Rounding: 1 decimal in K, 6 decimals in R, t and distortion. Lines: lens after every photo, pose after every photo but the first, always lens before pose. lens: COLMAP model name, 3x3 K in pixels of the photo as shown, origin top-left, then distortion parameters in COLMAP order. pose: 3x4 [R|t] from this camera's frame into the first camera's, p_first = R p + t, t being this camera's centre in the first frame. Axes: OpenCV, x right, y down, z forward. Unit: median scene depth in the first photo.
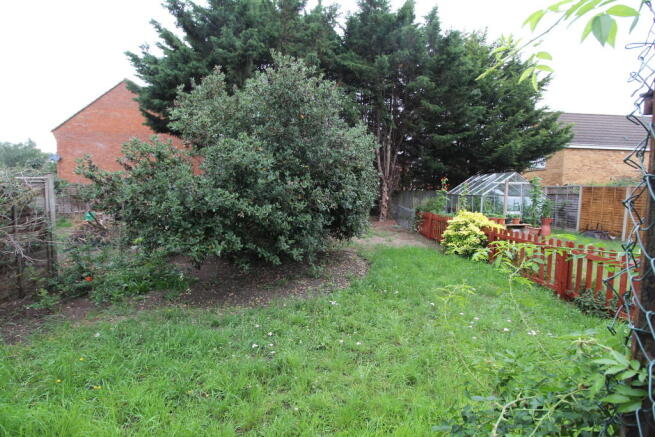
lens RADIAL K [[303.7, 0, 328.9], [0, 303.7, 208.0], [0, 0, 1]] dist [-0.000169, -0.000229]
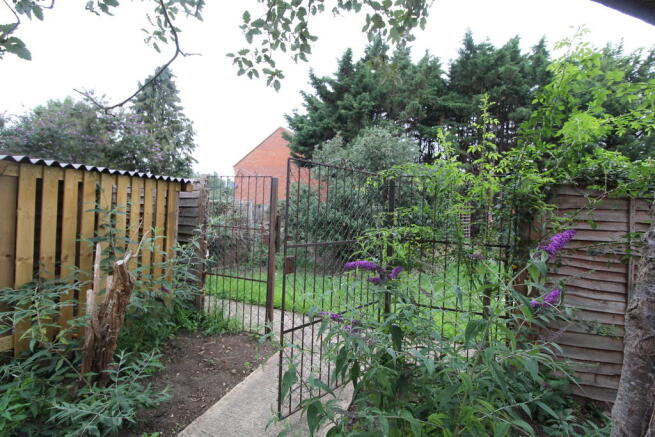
lens RADIAL K [[303.7, 0, 328.9], [0, 303.7, 208.0], [0, 0, 1]] dist [-0.000169, -0.000229]
pose [[0.920655, 0.015251, -0.390079, 0.101378], [-0.042876, 0.997142, -0.062210, 0.013171], [0.388015, 0.073998, 0.918678, -0.212690]]
